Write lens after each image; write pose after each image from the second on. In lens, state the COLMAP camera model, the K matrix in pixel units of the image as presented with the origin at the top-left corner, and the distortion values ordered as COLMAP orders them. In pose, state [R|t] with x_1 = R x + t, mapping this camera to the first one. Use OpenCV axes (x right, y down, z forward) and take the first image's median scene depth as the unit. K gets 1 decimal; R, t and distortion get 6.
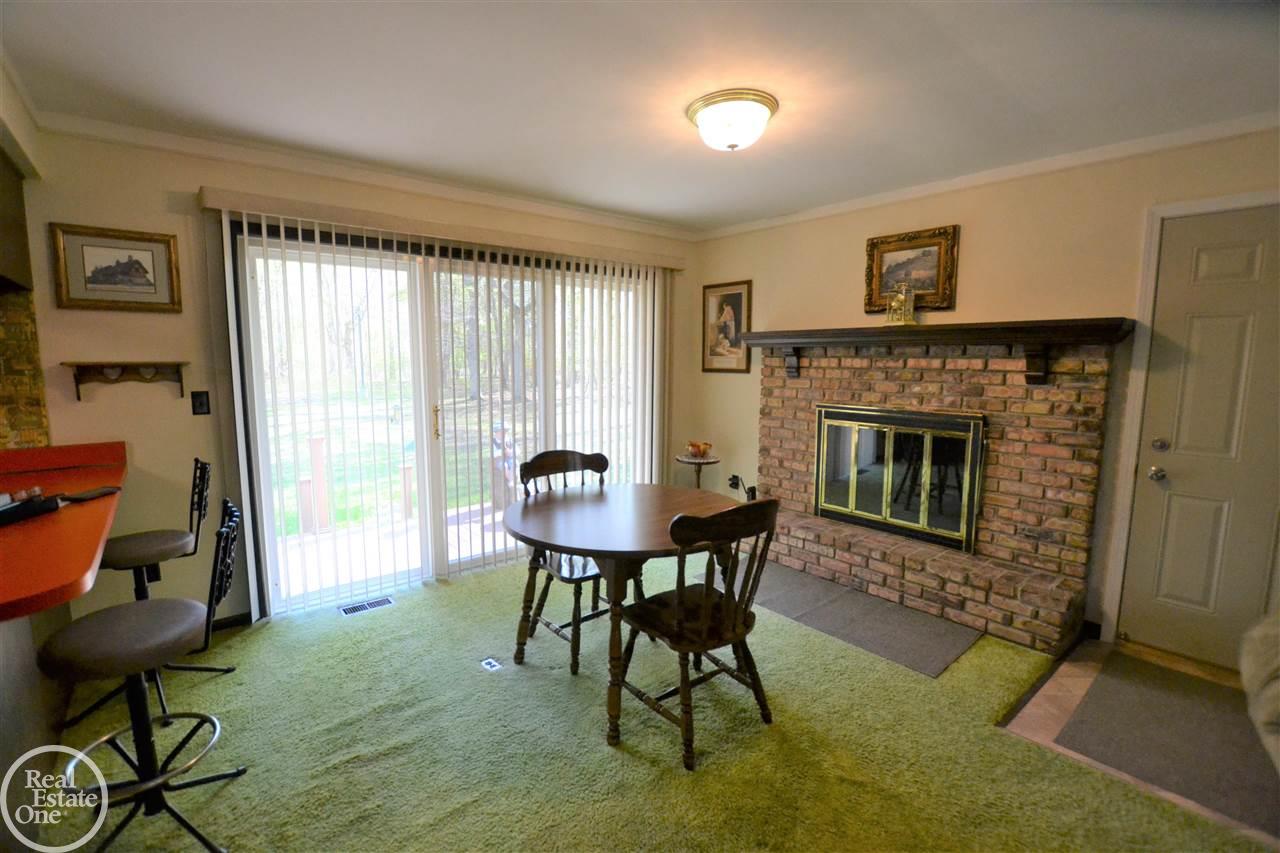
lens RADIAL K [[564.9, 0, 640.0], [0, 564.9, 426.5], [0, 0, 1]] dist [-0.039917, 0.009667]
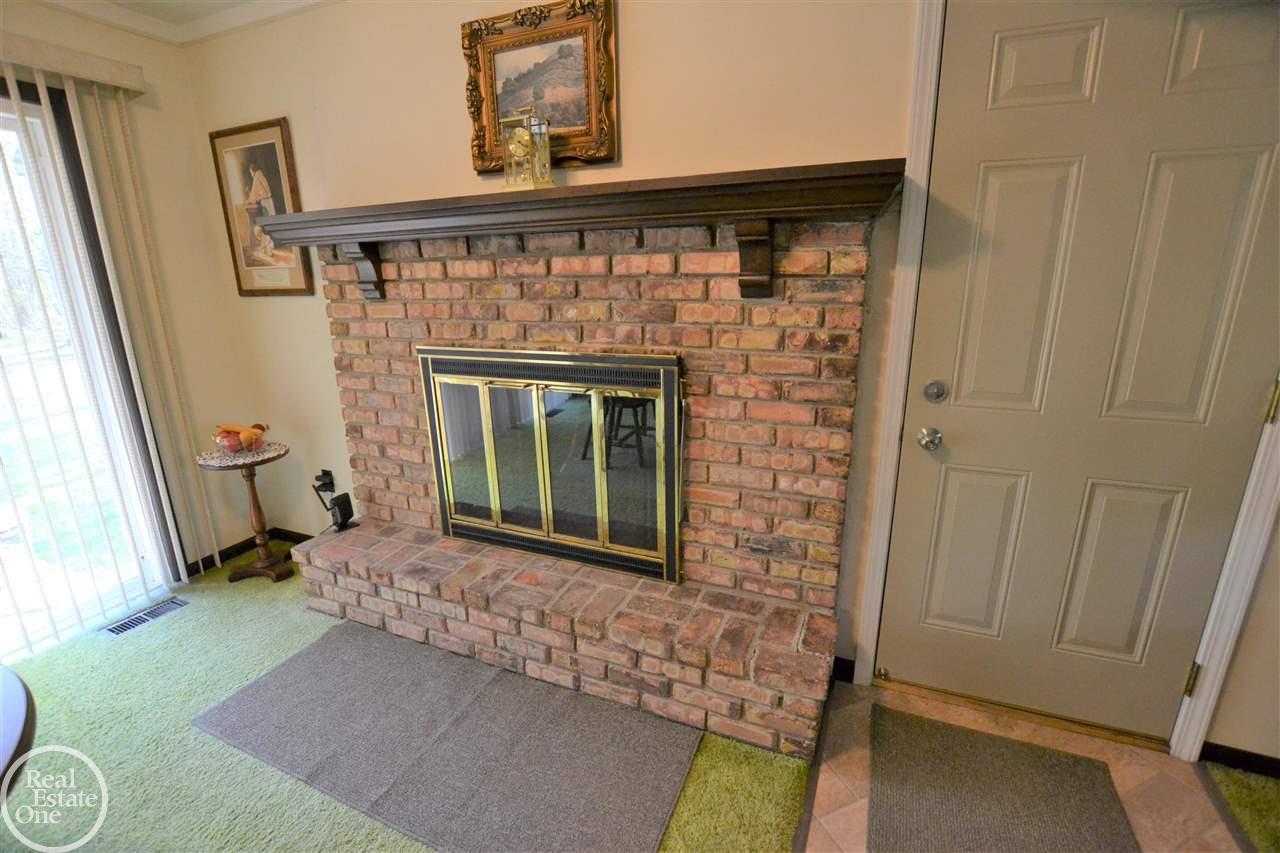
lens RADIAL K [[564.9, 0, 640.0], [0, 564.9, 426.5], [0, 0, 1]] dist [-0.039917, 0.009667]
pose [[0.888528, -0.142036, 0.436284, 0.316474], [0.076167, 0.983345, 0.165016, -0.046546], [-0.452456, -0.113392, 0.884548, 0.493832]]
